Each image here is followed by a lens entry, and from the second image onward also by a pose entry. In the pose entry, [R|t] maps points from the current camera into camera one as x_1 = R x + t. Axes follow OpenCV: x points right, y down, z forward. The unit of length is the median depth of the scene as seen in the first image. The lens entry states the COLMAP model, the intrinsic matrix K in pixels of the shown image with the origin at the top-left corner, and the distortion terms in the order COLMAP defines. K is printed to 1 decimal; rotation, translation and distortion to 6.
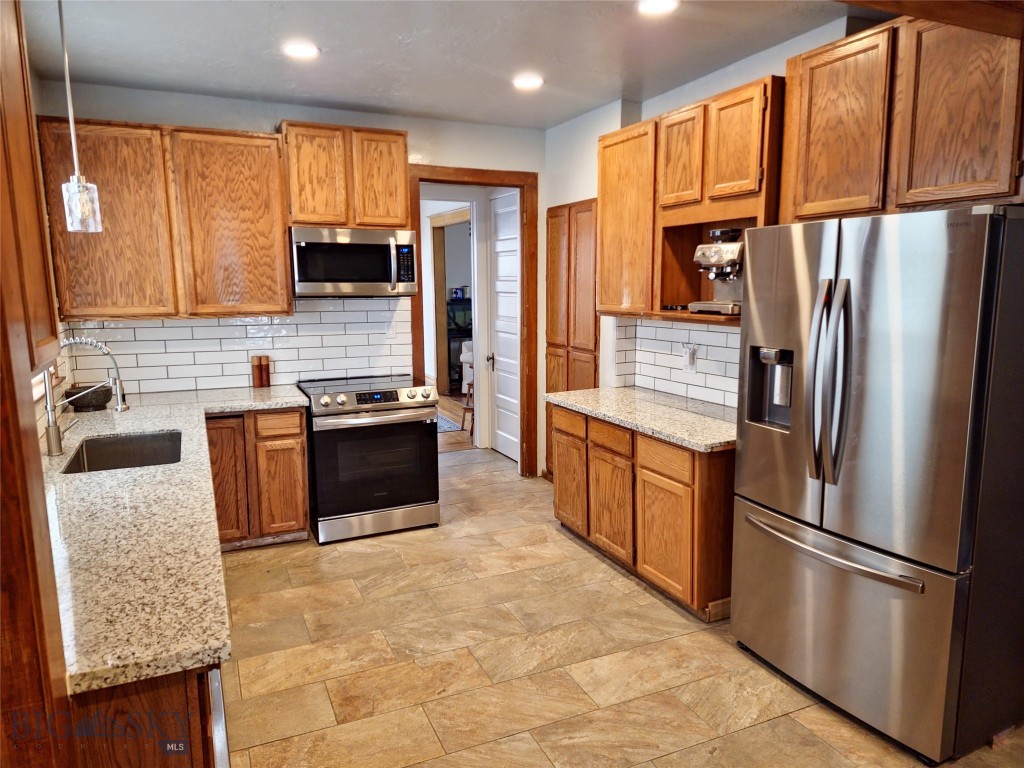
lens RADIAL K [[688.1, 0, 514.9], [0, 688.1, 388.7], [0, 0, 1]] dist [0.069950, -0.033204]
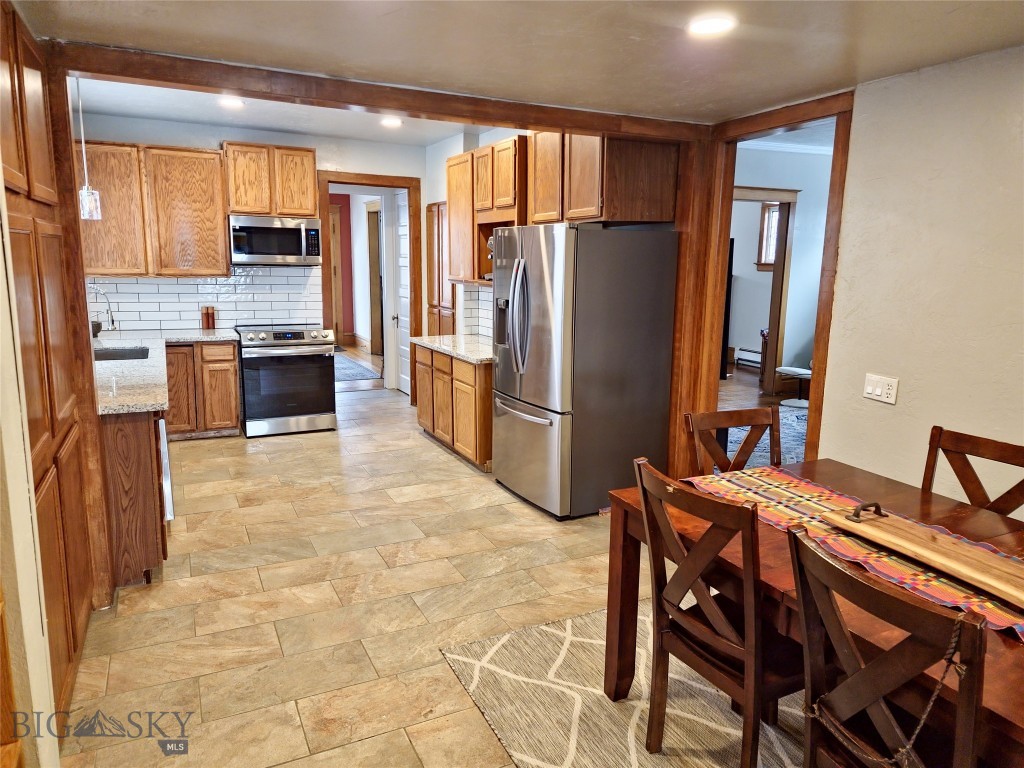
lens RADIAL K [[688.1, 0, 513.8], [0, 688.1, 374.2], [0, 0, 1]] dist [0.069950, -0.033204]
pose [[0.999379, 0.016331, 0.031221, 0.241198], [-0.016532, 0.999844, 0.006197, 0.081917], [-0.031114, -0.006710, 0.999493, -0.490278]]
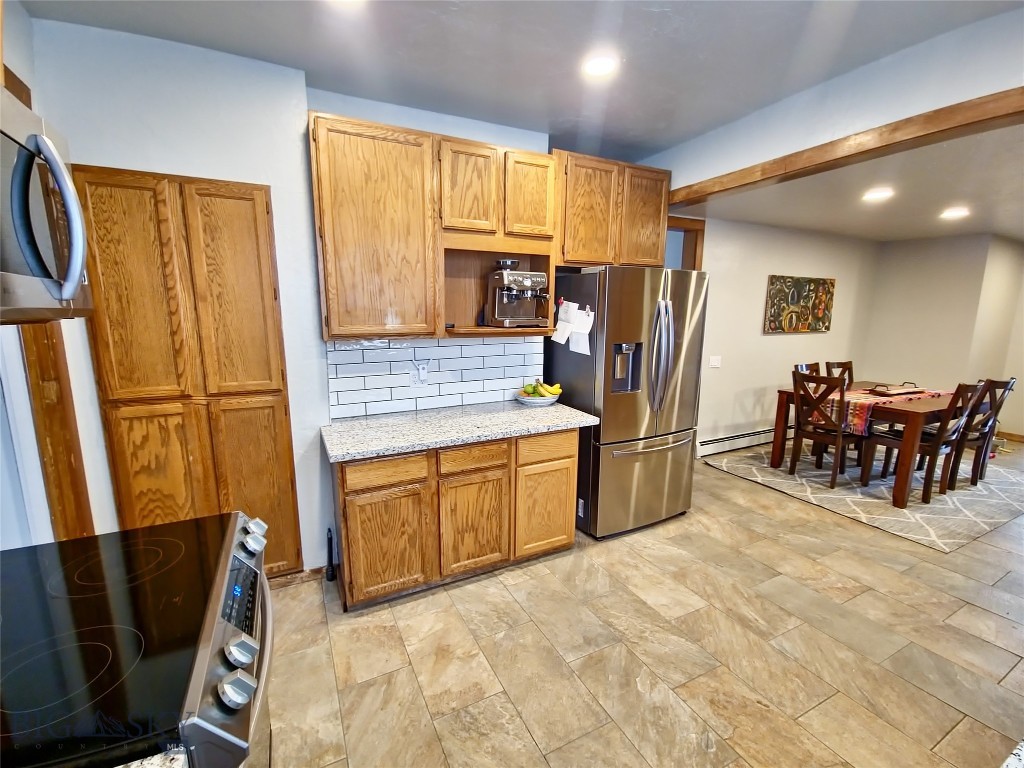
lens RADIAL K [[446.0, 0, 504.0], [0, 446.0, 387.8], [0, 0, 1]] dist [0.003367, -0.000297]
pose [[-0.034825, -0.164796, 0.985713, -0.459884], [0.154465, 0.973572, 0.168223, -0.123845], [-0.987384, 0.158117, -0.008449, 0.914937]]
